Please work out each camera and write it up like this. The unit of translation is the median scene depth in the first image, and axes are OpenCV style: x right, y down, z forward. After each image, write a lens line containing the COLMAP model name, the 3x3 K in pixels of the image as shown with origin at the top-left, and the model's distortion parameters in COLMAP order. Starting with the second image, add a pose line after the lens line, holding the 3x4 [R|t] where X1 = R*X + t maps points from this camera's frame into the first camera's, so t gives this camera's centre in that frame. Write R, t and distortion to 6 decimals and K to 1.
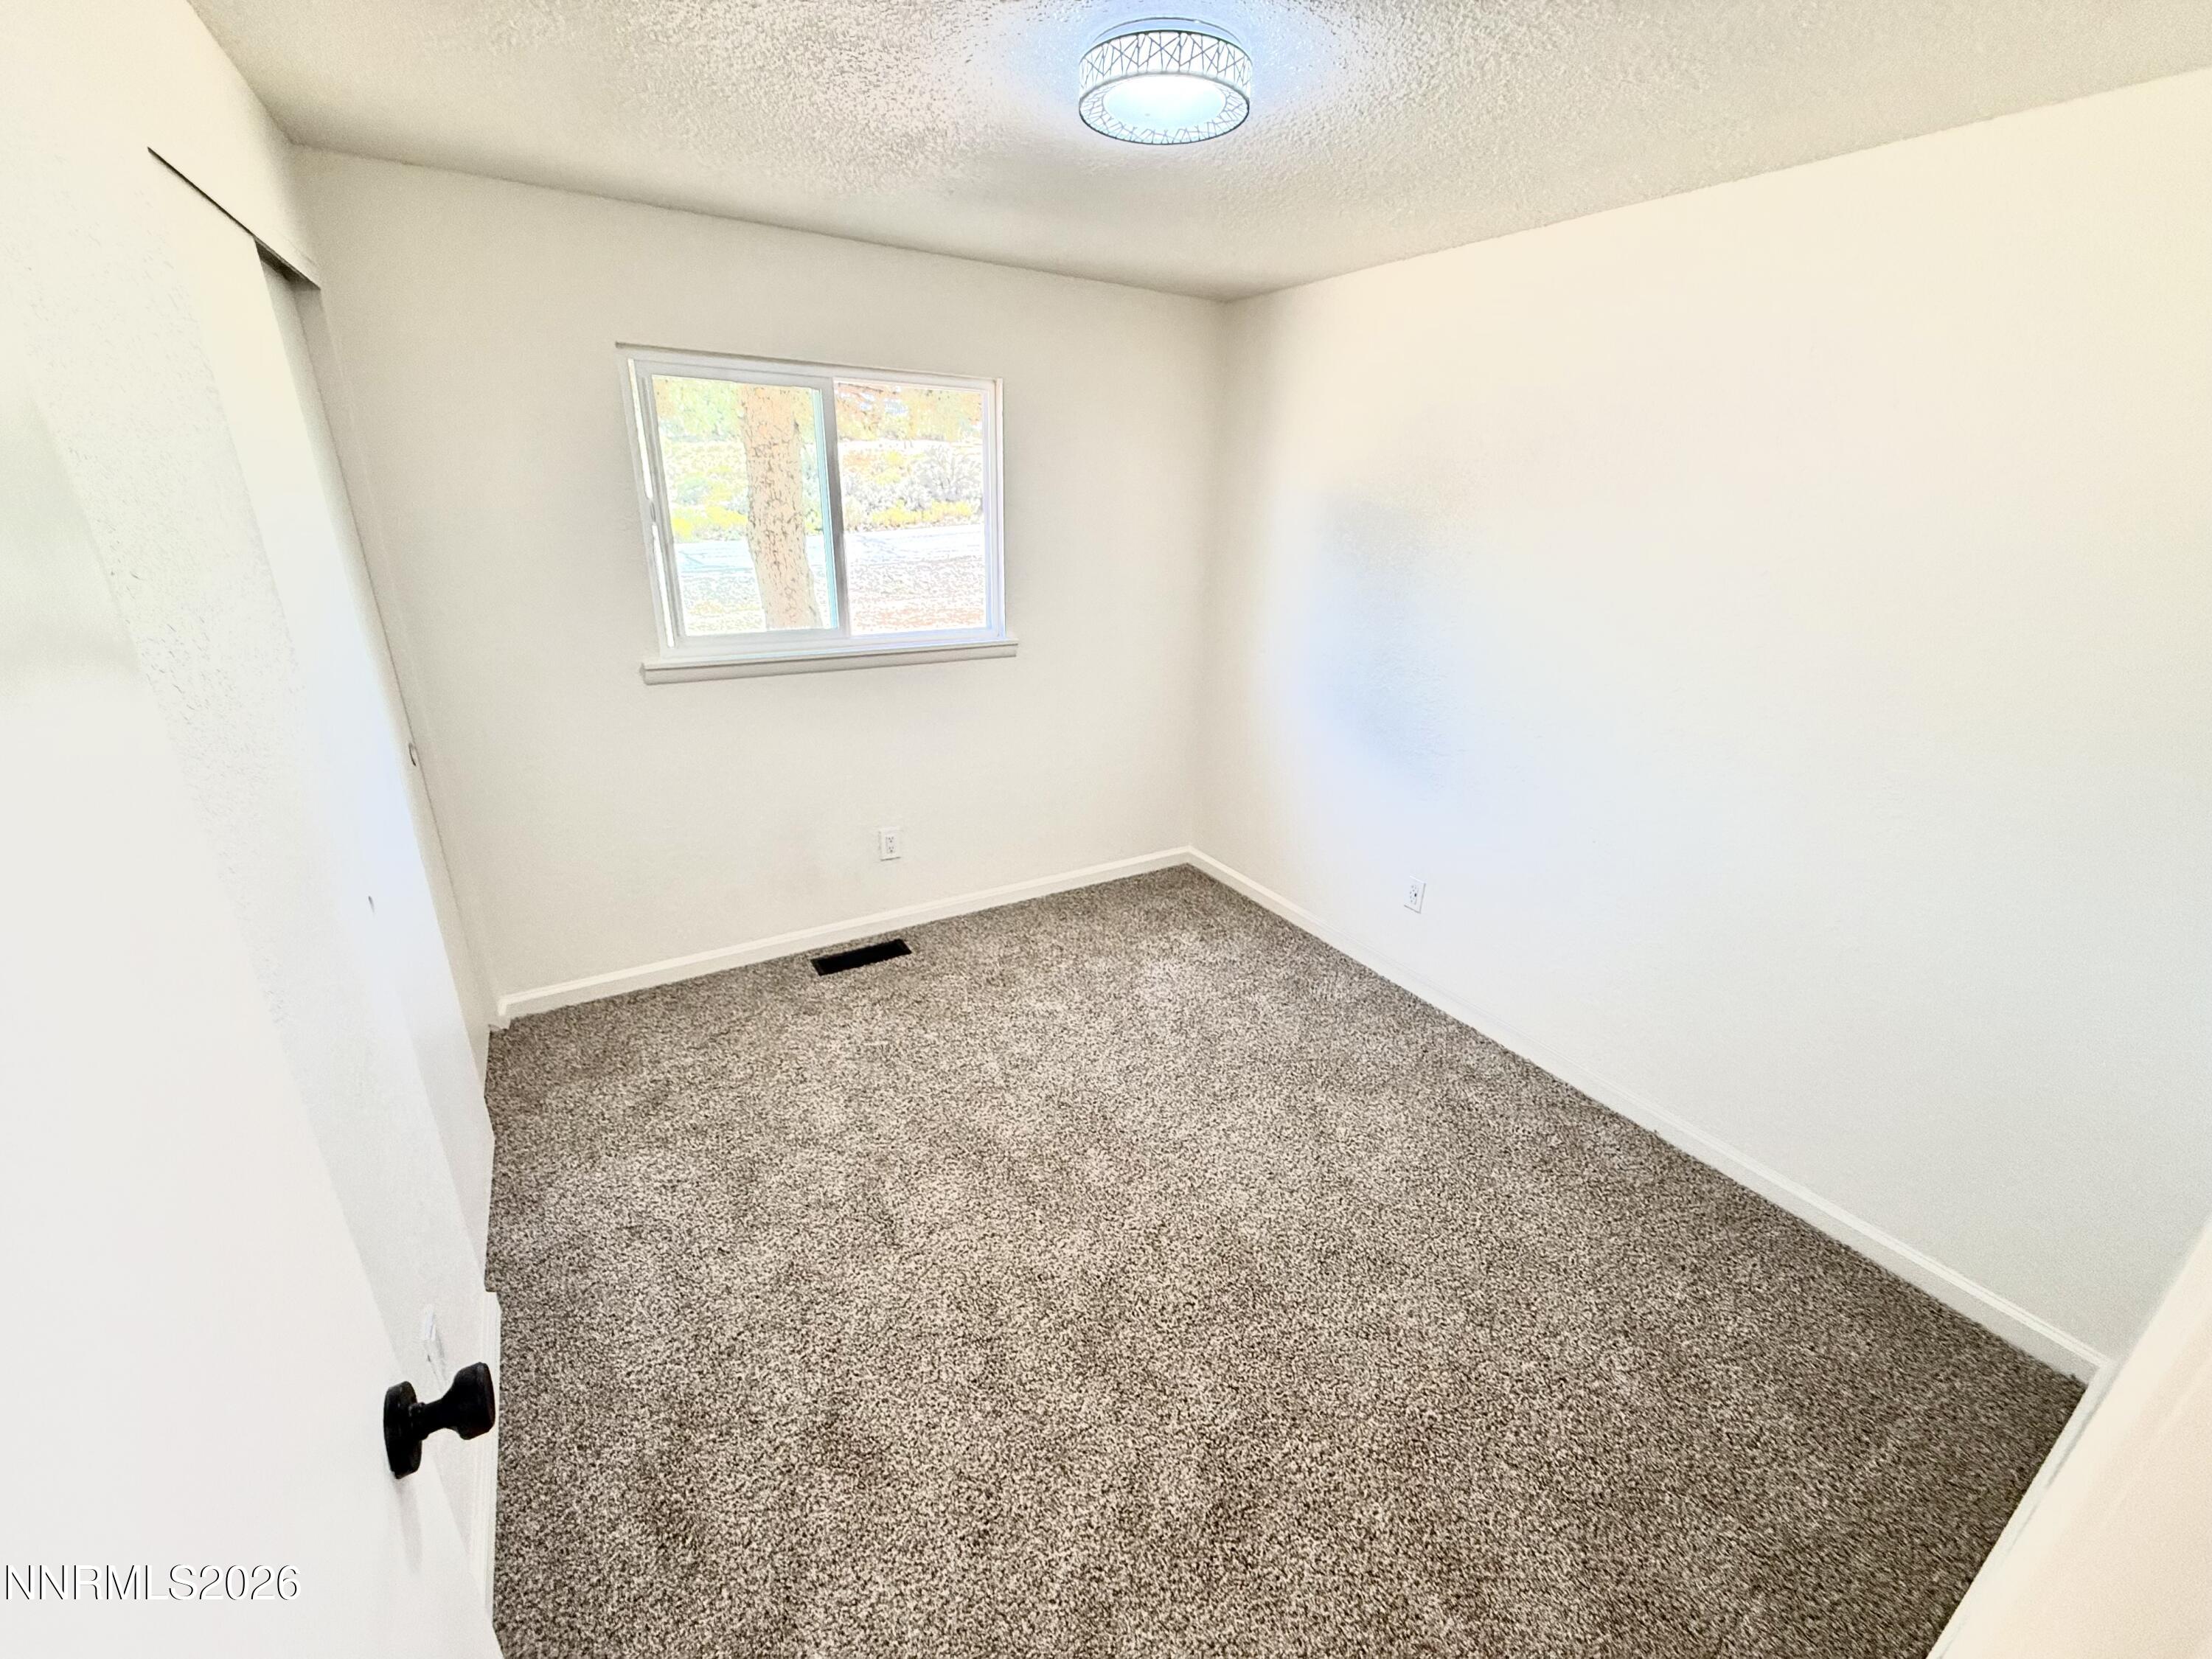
lens RADIAL K [[867.1, 0, 1100.5], [0, 867.1, 848.1], [0, 0, 1]] dist [0.003152, 0.000517]
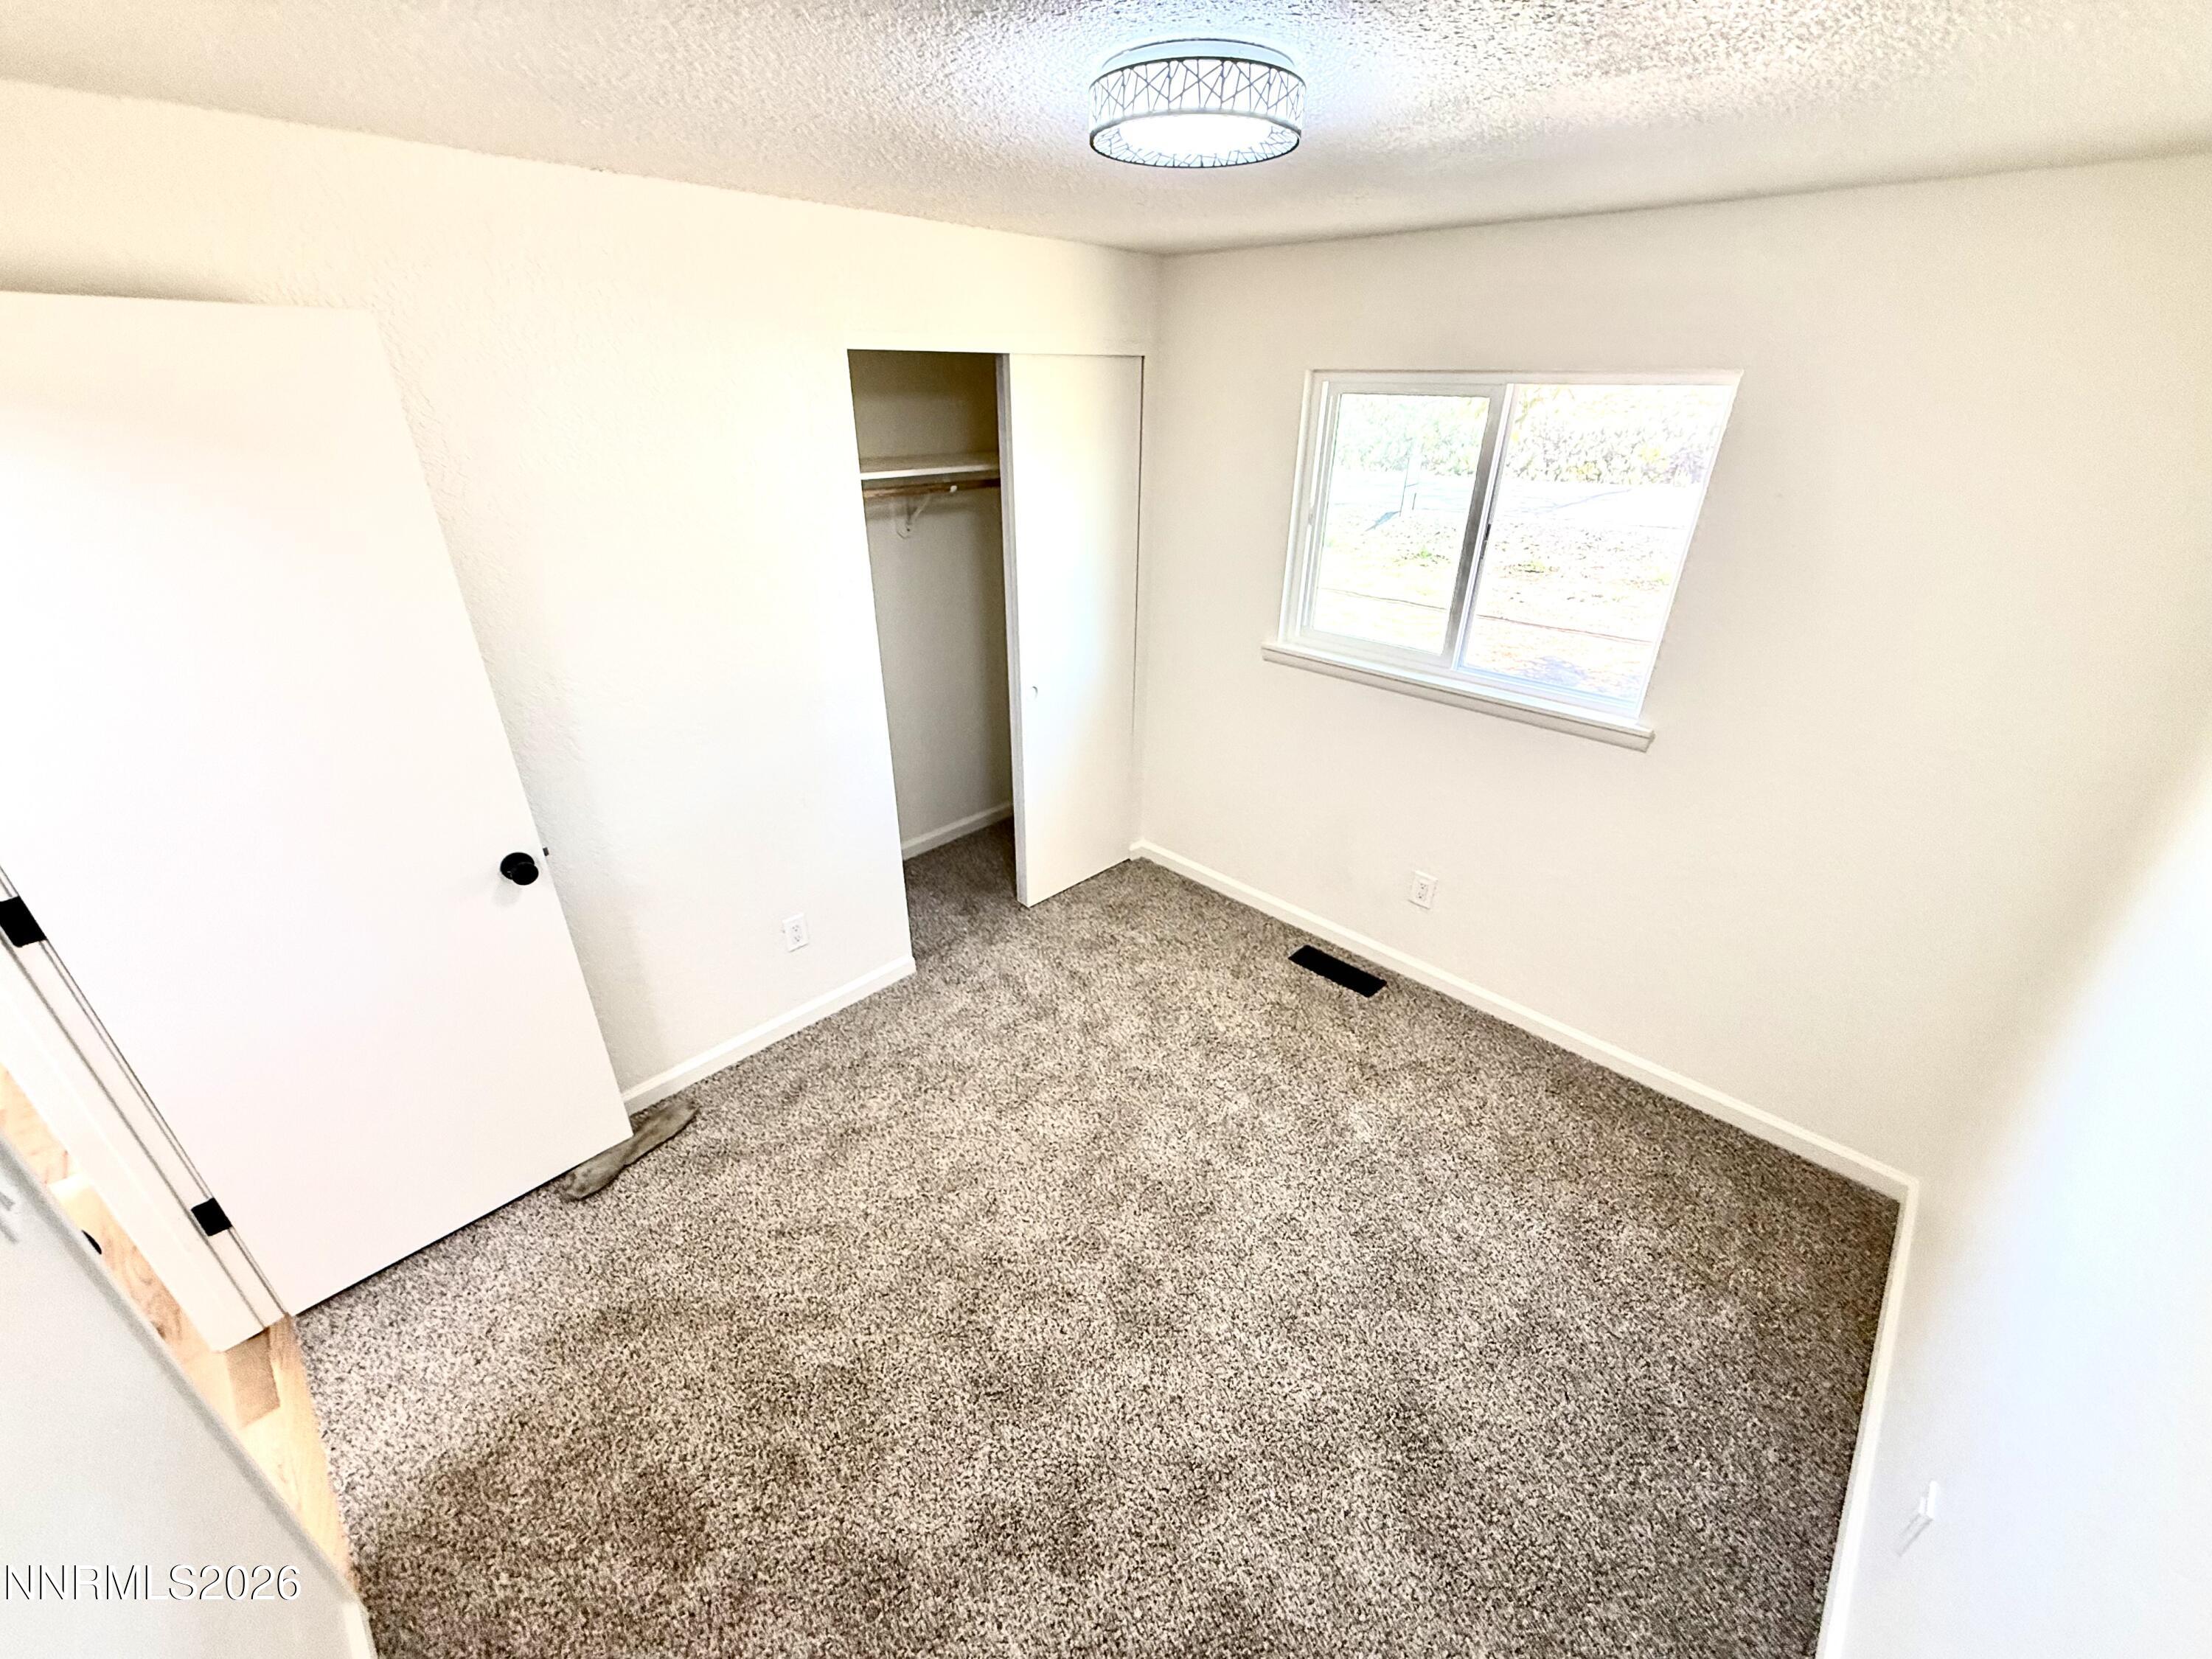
lens RADIAL K [[867.1, 0, 1100.5], [0, 867.1, 848.1], [0, 0, 1]] dist [0.003152, 0.000517]
pose [[0.257059, 0.438929, -0.860966, 0.549719], [-0.373195, 0.866881, 0.330519, -0.273075], [0.891429, 0.236345, 0.386645, 0.402759]]
